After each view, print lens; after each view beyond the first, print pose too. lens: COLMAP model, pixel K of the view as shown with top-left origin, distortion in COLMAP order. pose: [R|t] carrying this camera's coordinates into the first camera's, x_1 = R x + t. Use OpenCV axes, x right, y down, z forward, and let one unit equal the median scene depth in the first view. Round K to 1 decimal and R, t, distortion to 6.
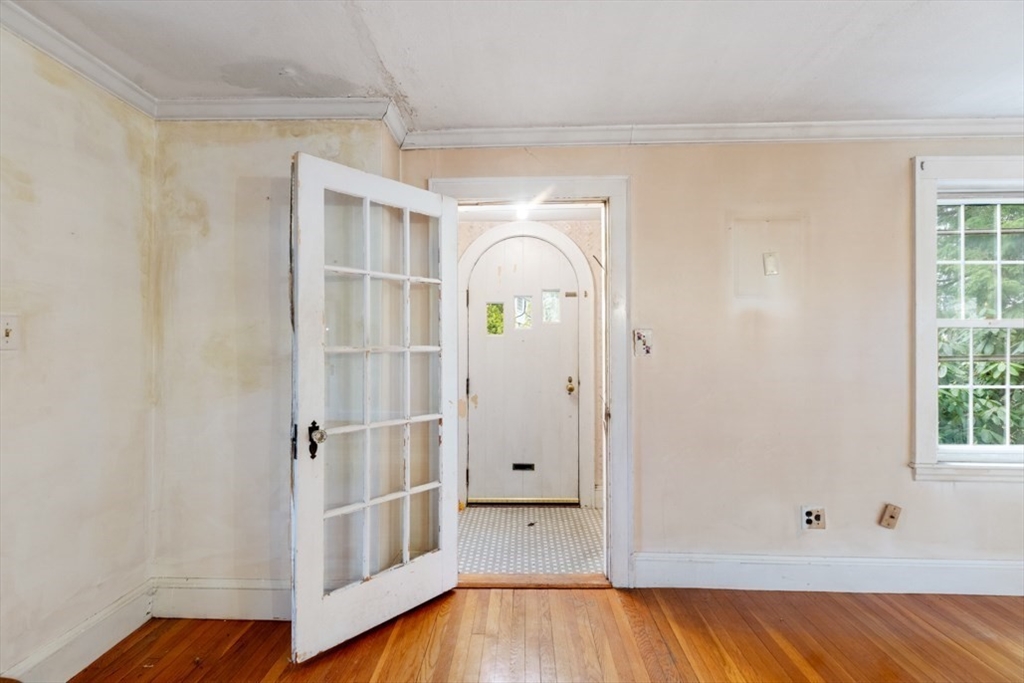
lens RADIAL K [[459.8, 0, 509.7], [0, 459.8, 341.9], [0, 0, 1]] dist [0.006676, 0.000537]
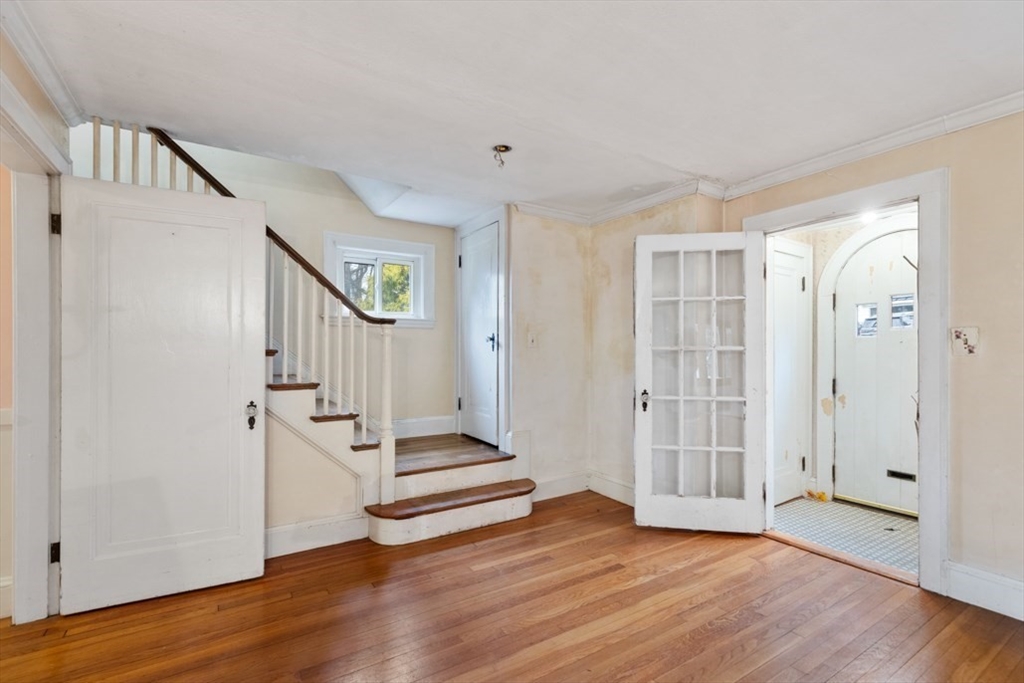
lens RADIAL K [[463.8, 0, 514.0], [0, 463.8, 350.3], [0, 0, 1]] dist [0.002639, 0.000473]
pose [[0.563770, 0.002008, -0.825929, 0.596372], [0.003250, 0.999984, 0.004649, 0.012541], [0.825925, -0.005305, 0.563755, -0.310442]]
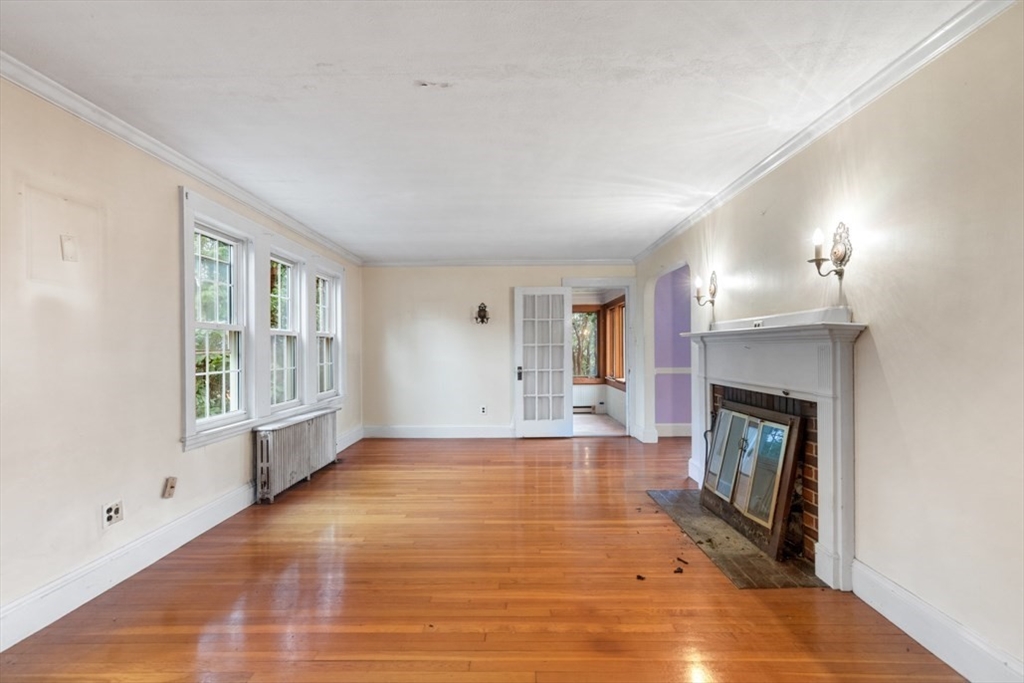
lens RADIAL K [[476.1, 0, 514.5], [0, 476.1, 344.2], [0, 0, 1]] dist [0.002288, 0.000271]
pose [[-0.037512, 0.007712, 0.999266, -0.413120], [-0.002842, 0.999965, -0.007824, 0.022759], [-0.999292, -0.003134, -0.037488, 0.177137]]
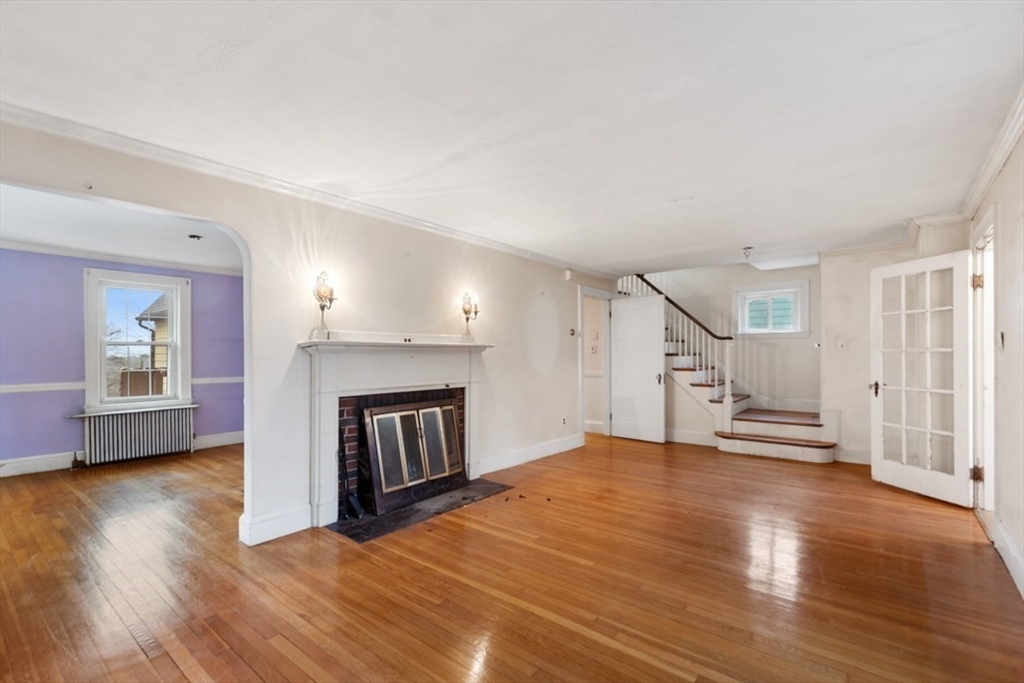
lens RADIAL K [[463.8, 0, 514.0], [0, 463.8, 350.3], [0, 0, 1]] dist [0.002639, 0.000473]
pose [[-0.598511, -0.002901, -0.801109, 2.114352], [0.011908, 0.999851, -0.012516, 0.019390], [0.801026, -0.017031, -0.598387, 0.772977]]
